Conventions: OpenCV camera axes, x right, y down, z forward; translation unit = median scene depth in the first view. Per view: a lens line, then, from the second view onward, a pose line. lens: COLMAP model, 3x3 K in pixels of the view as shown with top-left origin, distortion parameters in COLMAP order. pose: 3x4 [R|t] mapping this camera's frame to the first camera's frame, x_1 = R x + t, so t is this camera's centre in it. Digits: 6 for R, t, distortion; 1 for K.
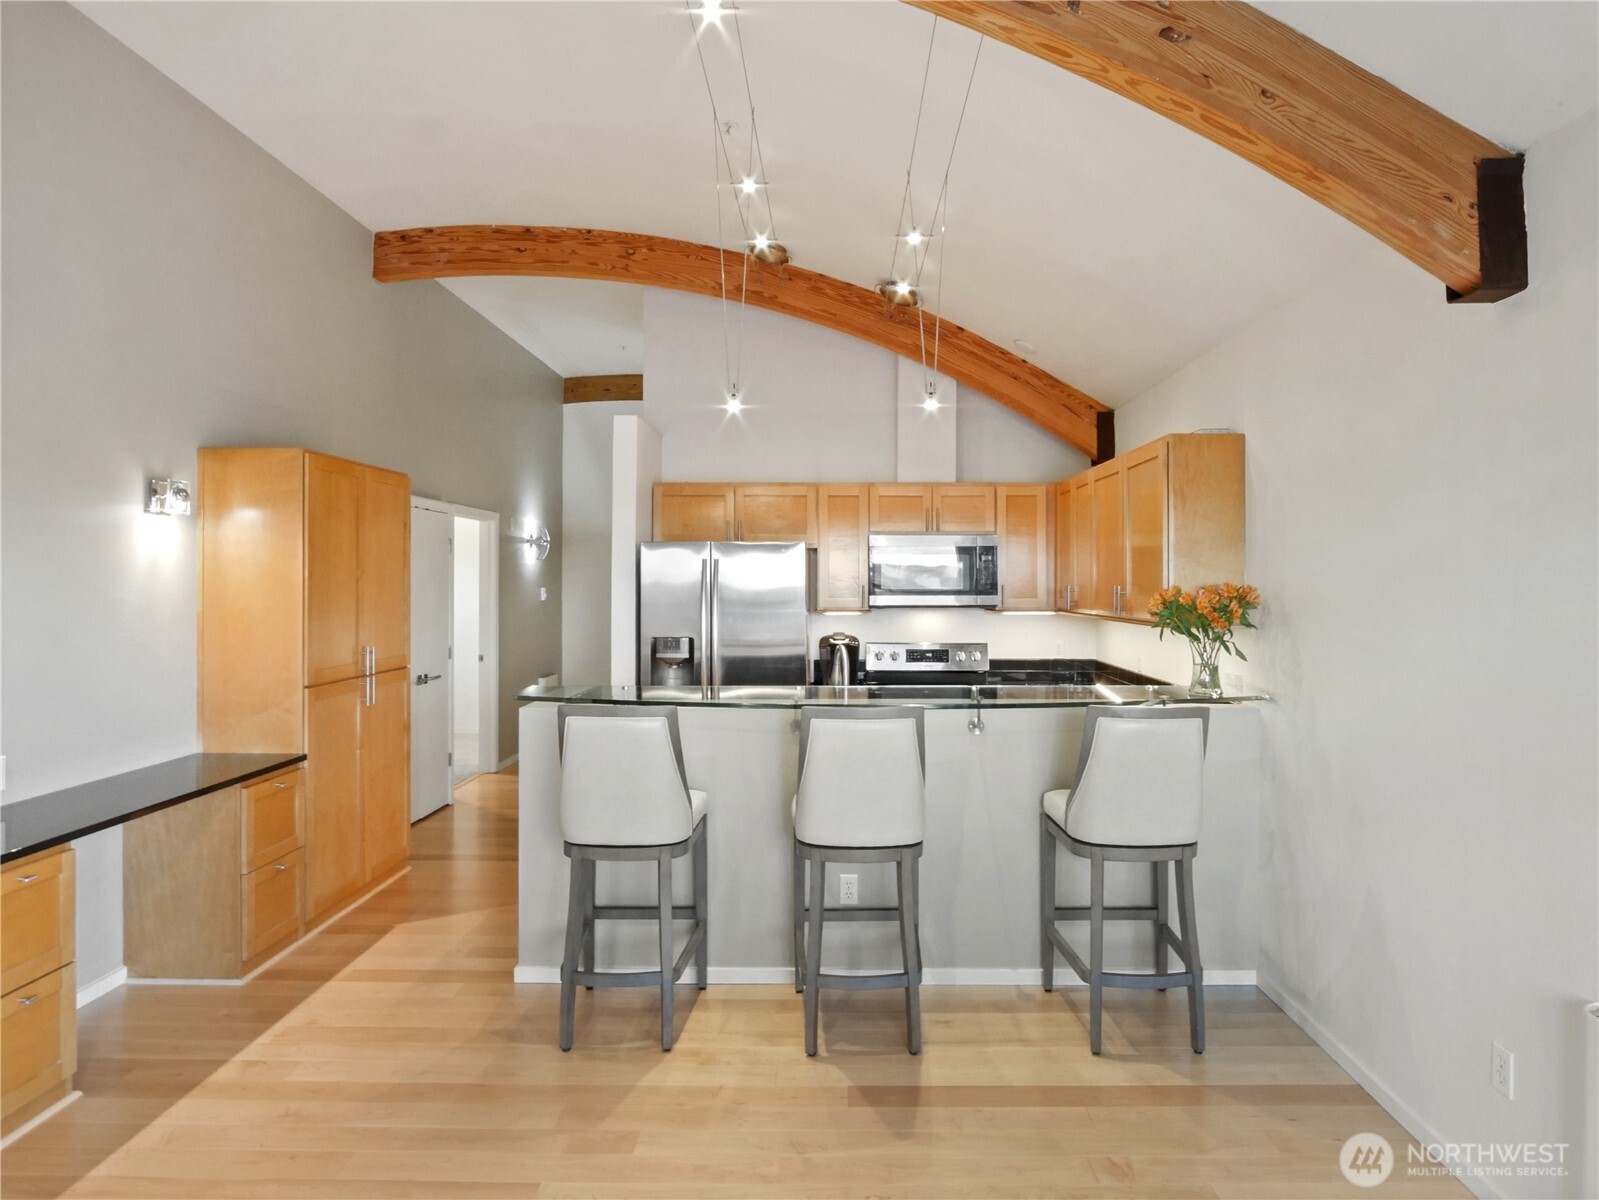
lens RADIAL K [[992.8, 0, 810.0], [0, 992.8, 588.8], [0, 0, 1]] dist [-0.001571, 0.000911]
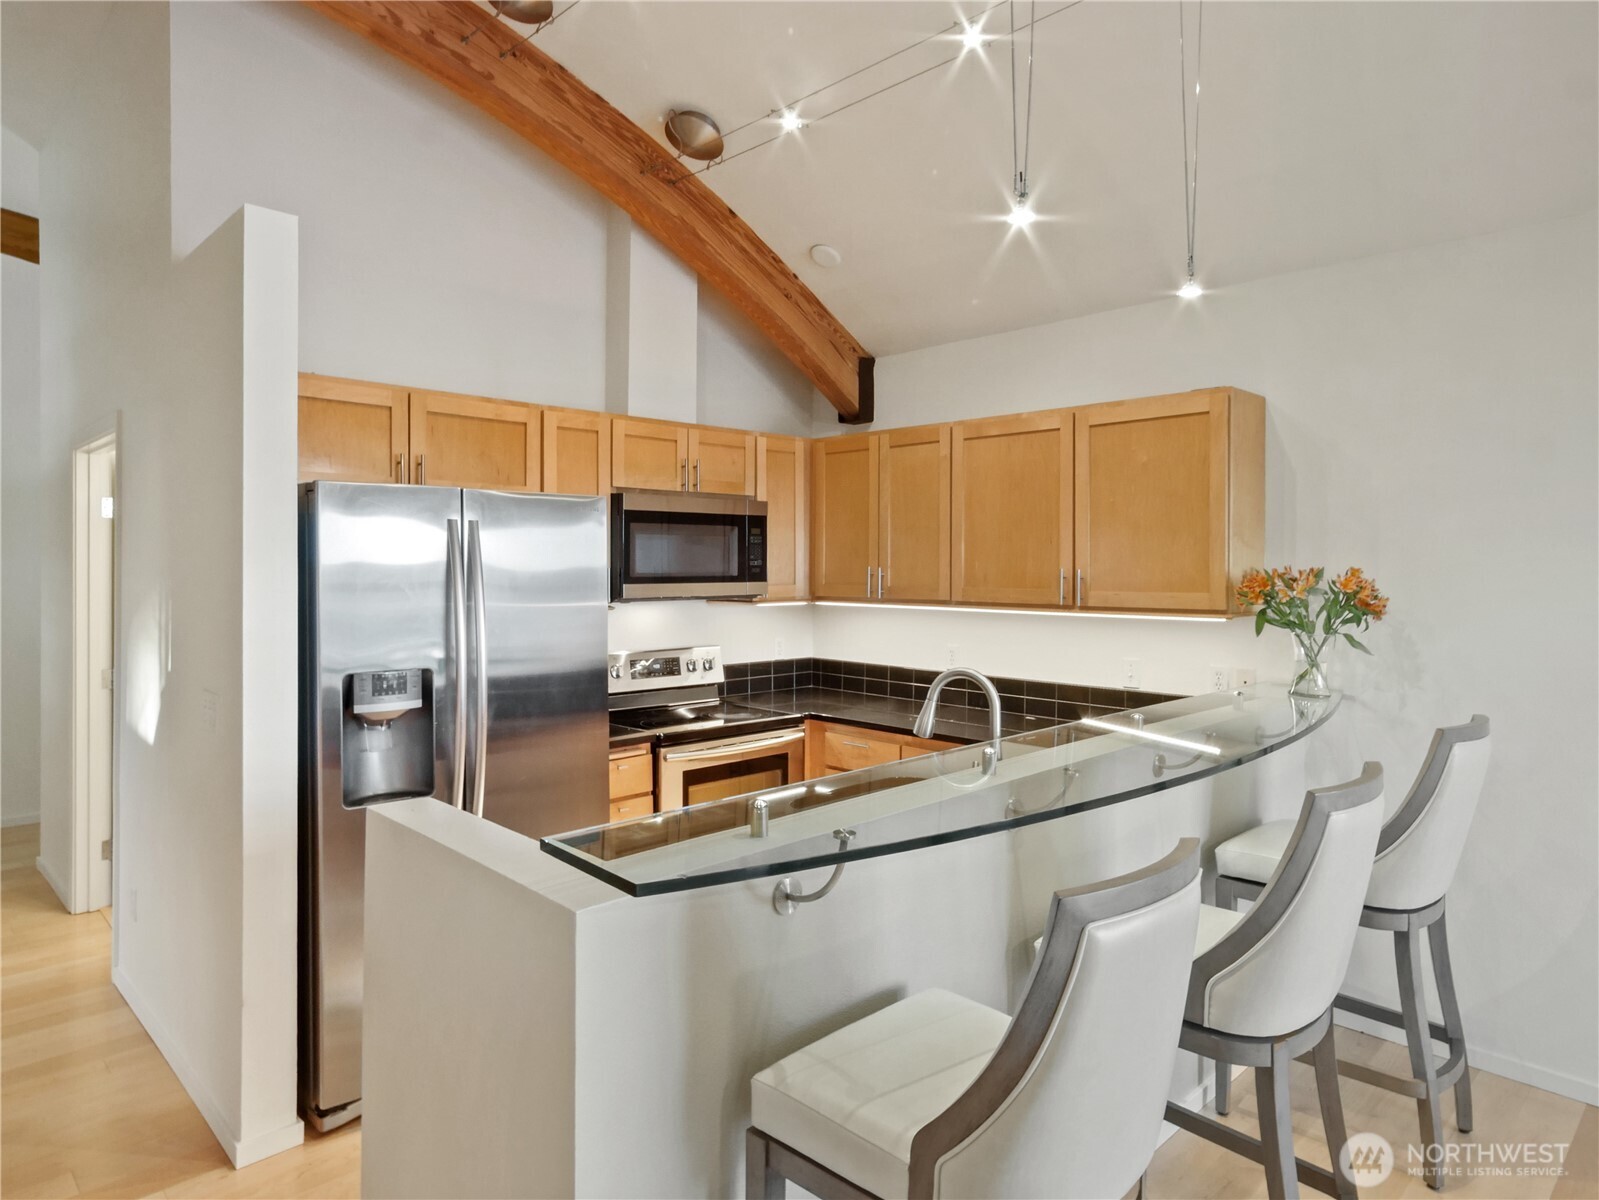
lens RADIAL K [[982.0, 0, 764.5], [0, 982.0, 569.1], [0, 0, 1]] dist [0.026154, 0.000360]
pose [[0.715463, -0.000027, 0.698650, -0.378153], [-0.000311, 1.000000, 0.000357, -0.004257], [-0.698650, -0.000473, 0.715463, 0.541568]]
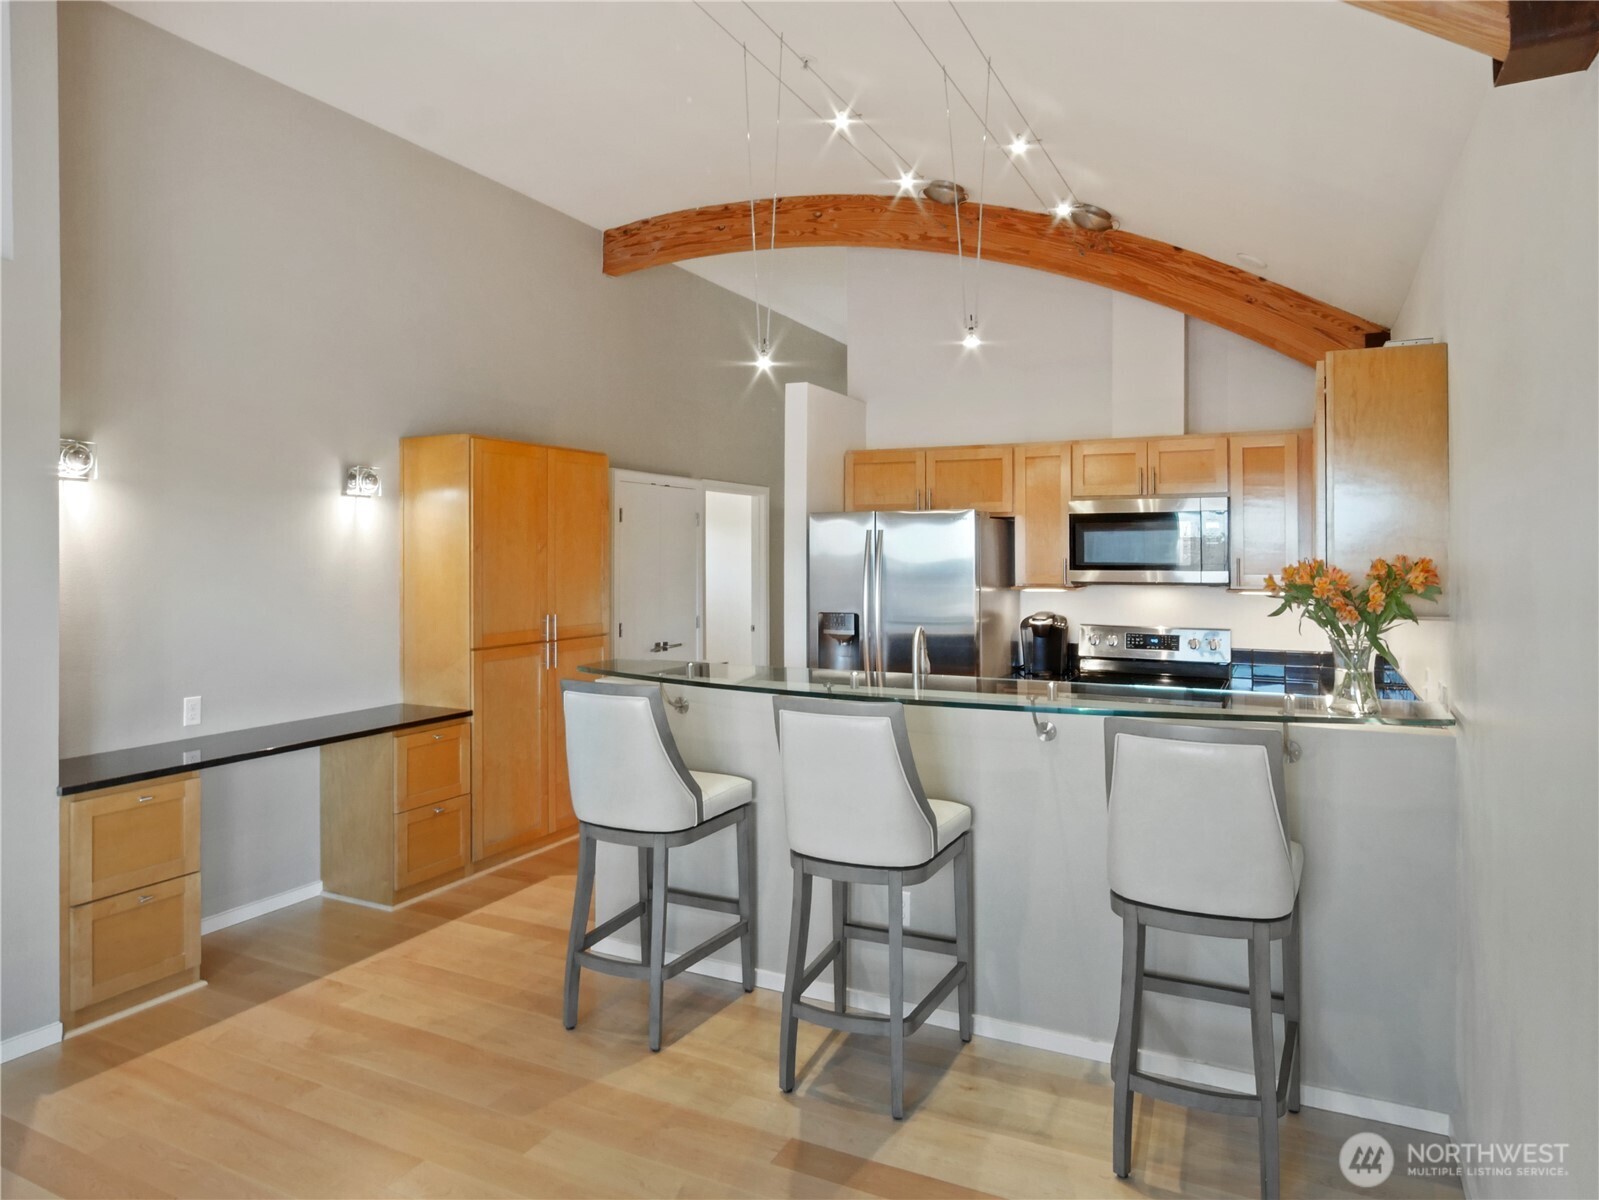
lens RADIAL K [[993.4, 0, 798.8], [0, 993.4, 558.1], [0, 0, 1]] dist [0.000436, 0.000976]
pose [[0.904405, 0.001719, -0.426671, 0.251565], [-0.003283, 0.999990, -0.002929, -0.000716], [0.426662, 0.004050, 0.904402, 0.133241]]
